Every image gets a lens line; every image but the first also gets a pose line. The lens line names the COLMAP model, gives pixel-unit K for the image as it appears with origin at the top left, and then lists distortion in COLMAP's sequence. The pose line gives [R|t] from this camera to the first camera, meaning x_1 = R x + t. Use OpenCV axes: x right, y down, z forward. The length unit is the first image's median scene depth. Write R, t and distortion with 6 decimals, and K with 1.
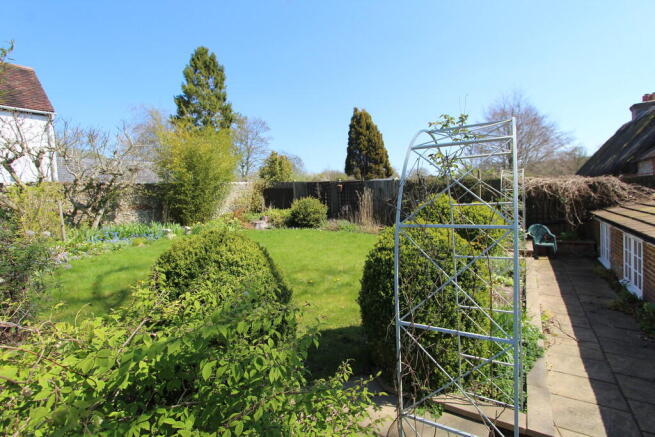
lens RADIAL K [[307.1, 0, 327.5], [0, 307.1, 218.5], [0, 0, 1]] dist [-0.000794, 0.000006]
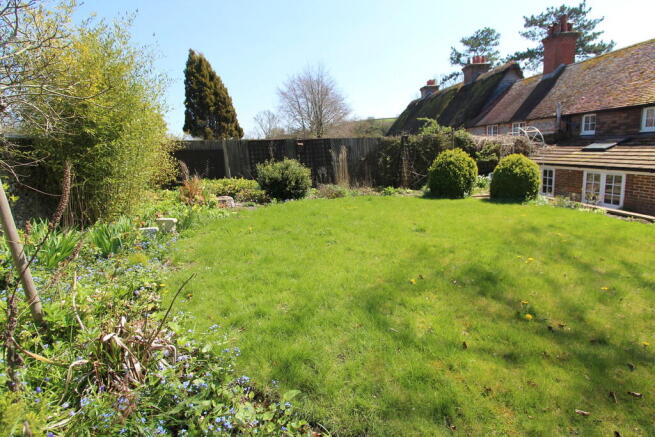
lens RADIAL K [[307.1, 0, 327.5], [0, 307.1, 218.5], [0, 0, 1]] dist [-0.000794, 0.000006]
pose [[0.757236, -0.152366, 0.635121, -0.216526], [0.083620, 0.987023, 0.137089, -0.007245], [-0.647767, -0.050700, 0.760150, 0.143309]]
